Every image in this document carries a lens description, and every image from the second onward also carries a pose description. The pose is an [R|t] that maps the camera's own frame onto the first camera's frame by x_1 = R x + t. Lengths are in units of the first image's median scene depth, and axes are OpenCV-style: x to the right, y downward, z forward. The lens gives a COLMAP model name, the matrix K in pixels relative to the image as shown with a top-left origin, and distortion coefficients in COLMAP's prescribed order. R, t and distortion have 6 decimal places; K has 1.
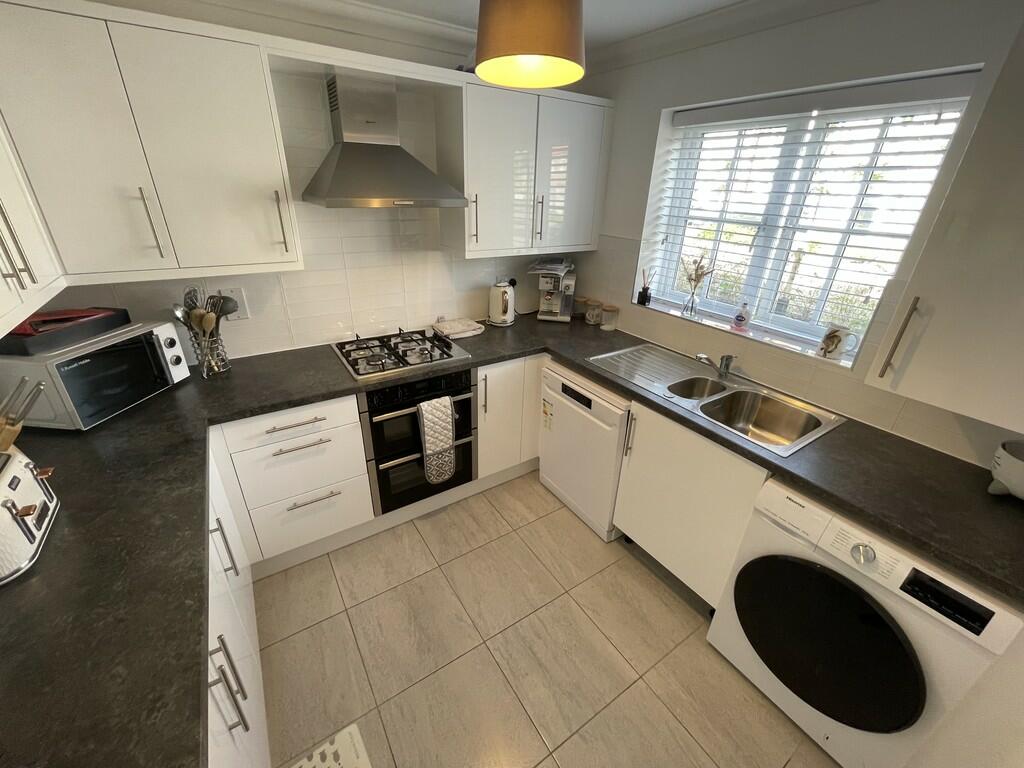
lens RADIAL K [[419.8, 0, 512.0], [0, 419.8, 384.0], [0, 0, 1]] dist [0.000499, 0.000154]
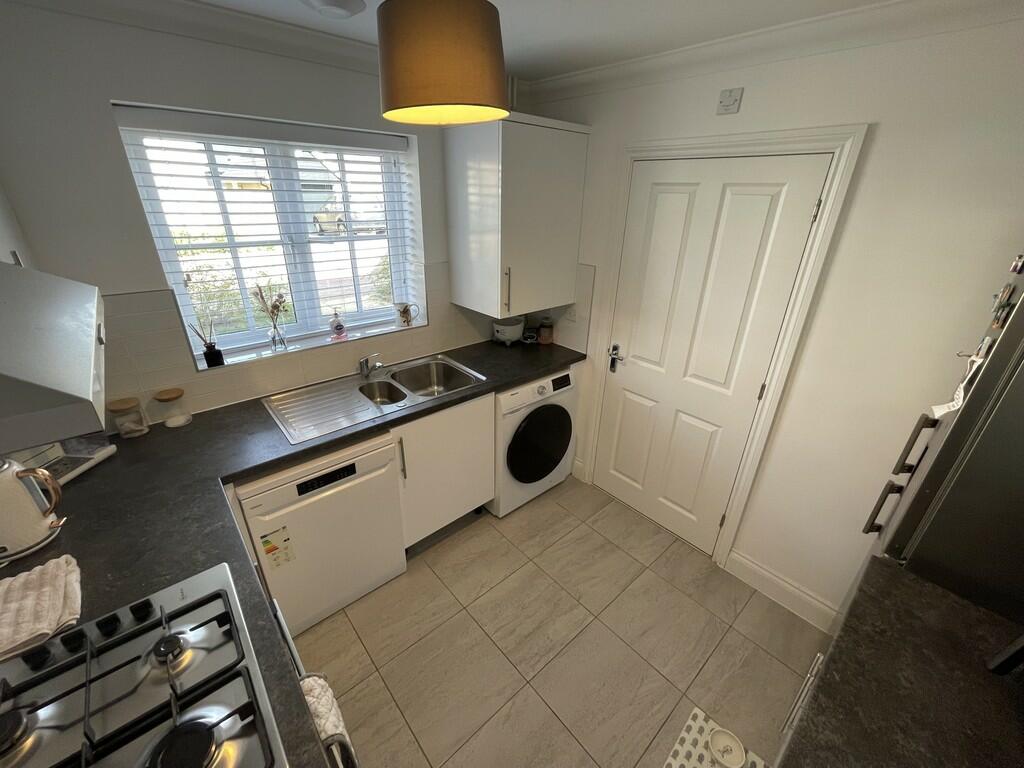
lens RADIAL K [[412.8, 0, 512.9], [0, 412.8, 387.9], [0, 0, 1]] dist [-0.000960, 0.000032]
pose [[-0.130713, -0.443369, 0.886757, -0.519209], [0.413806, 0.788397, 0.455187, -0.325249], [-0.900932, 0.426444, 0.080415, 0.560646]]
